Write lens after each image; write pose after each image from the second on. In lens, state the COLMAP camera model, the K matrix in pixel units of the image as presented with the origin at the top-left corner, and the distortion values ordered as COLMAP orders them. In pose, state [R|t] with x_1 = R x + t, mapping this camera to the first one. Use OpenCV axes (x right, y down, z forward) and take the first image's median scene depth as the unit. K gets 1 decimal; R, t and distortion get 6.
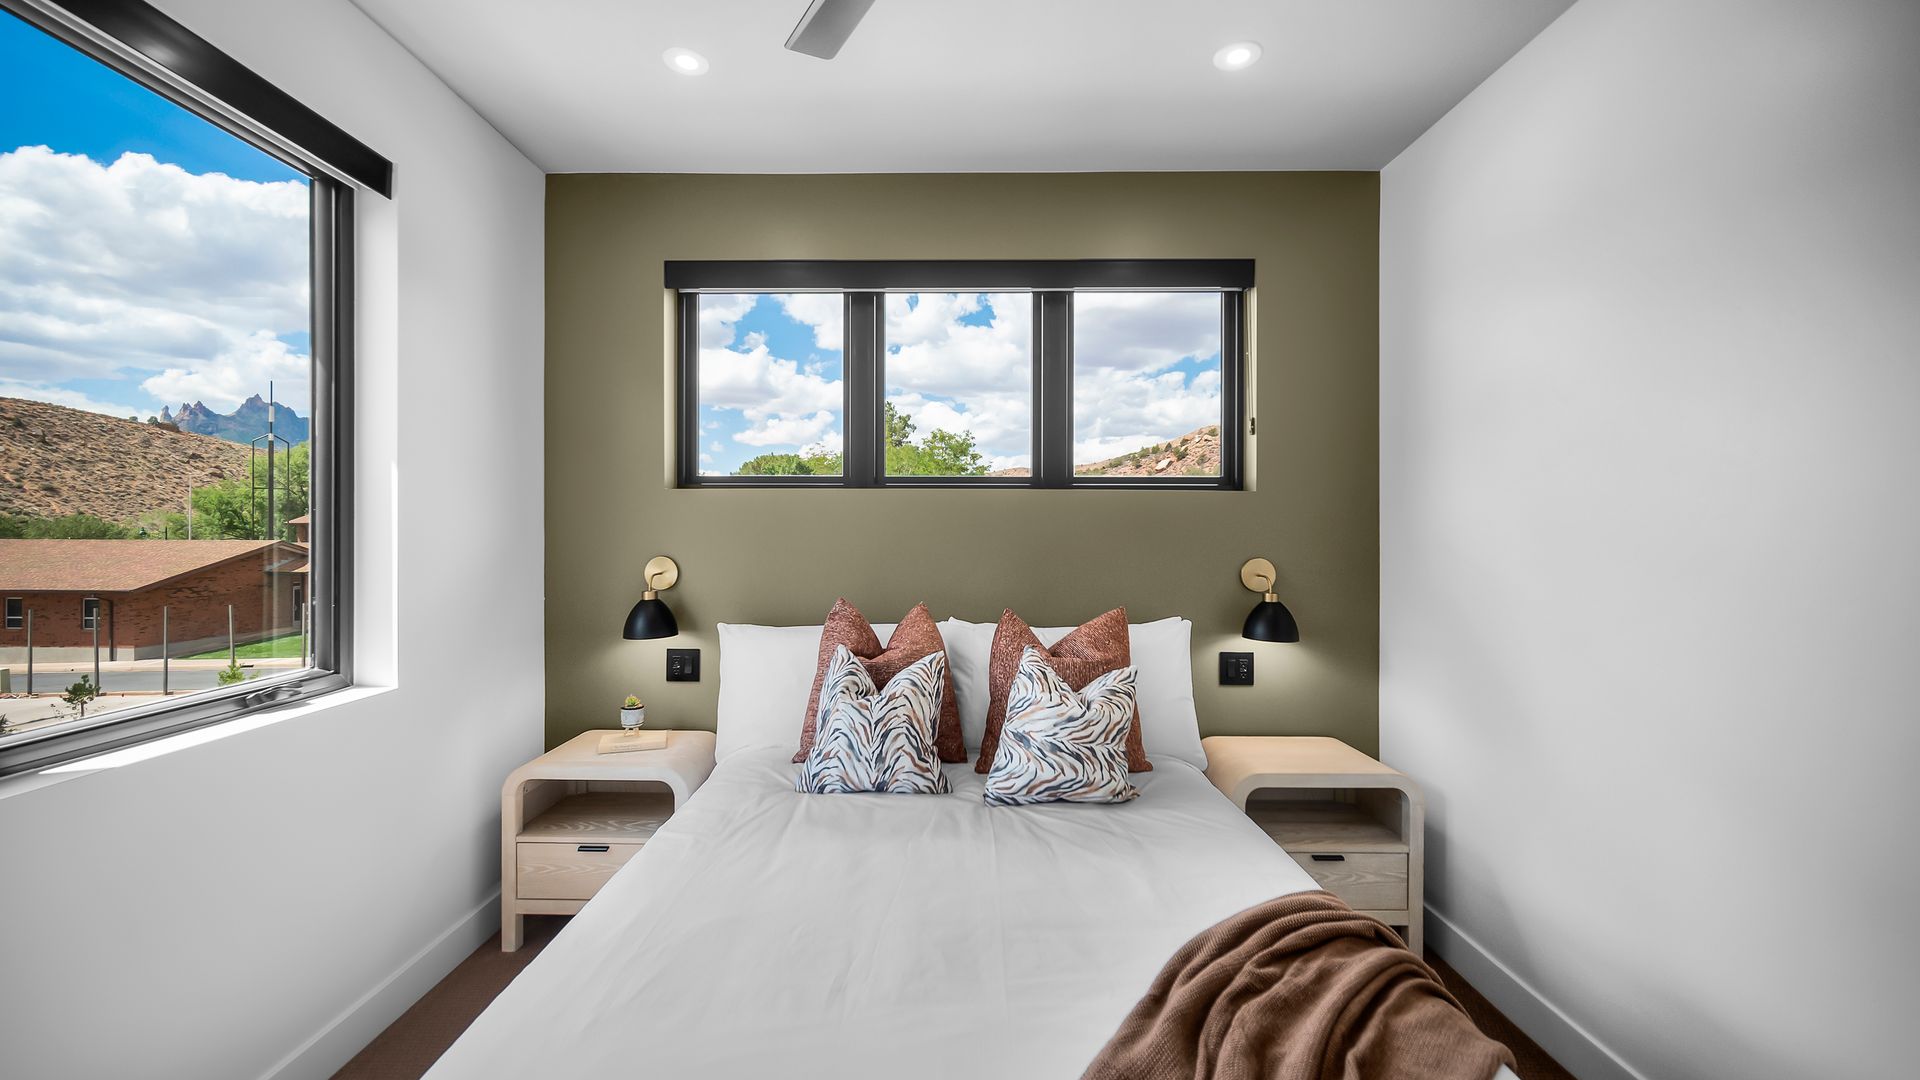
lens RADIAL K [[764.8, 0, 942.0], [0, 764.8, 535.5], [0, 0, 1]] dist [0.001251, -0.000265]
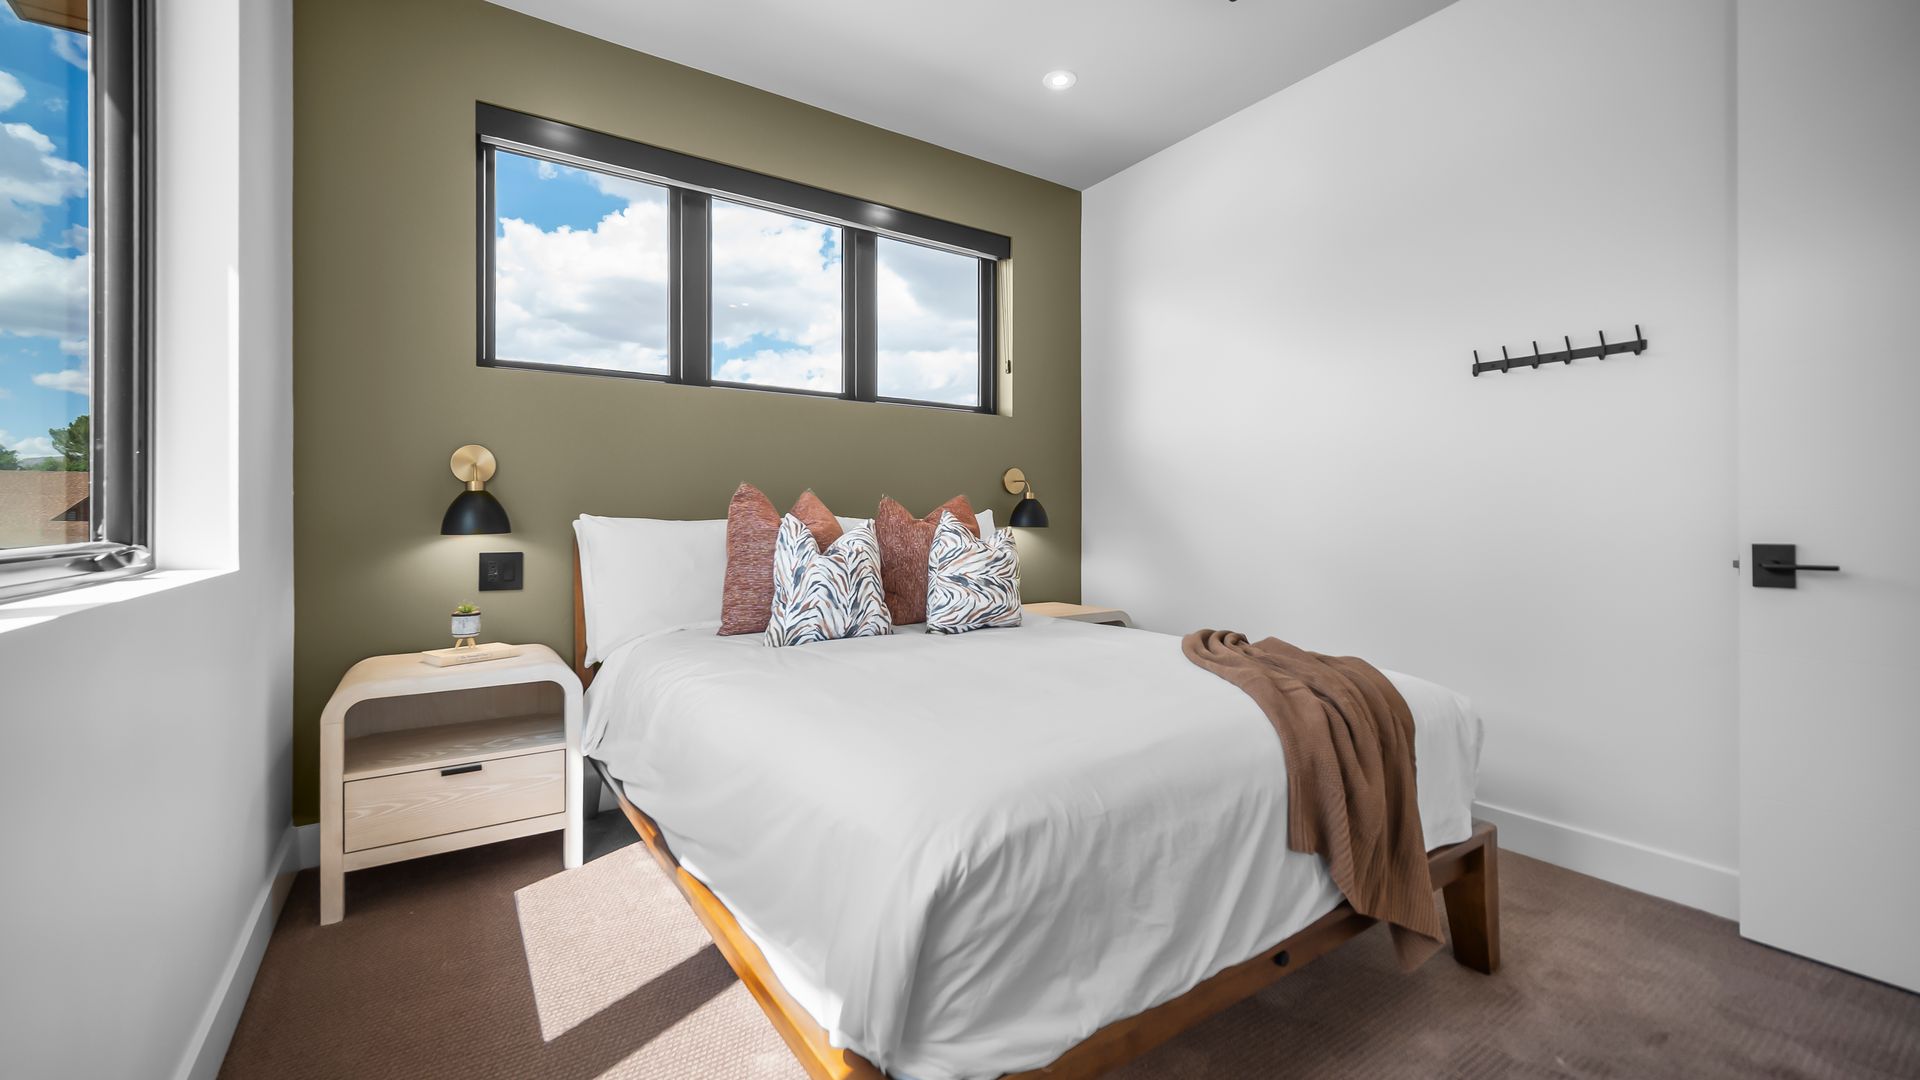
lens RADIAL K [[764.8, 0, 945.9], [0, 764.8, 524.9], [0, 0, 1]] dist [0.001251, -0.000265]
pose [[0.823306, -0.010501, 0.567501, -0.601173], [0.007486, 0.999943, 0.007643, 0.164086], [-0.567549, -0.002044, 0.823337, -0.005488]]
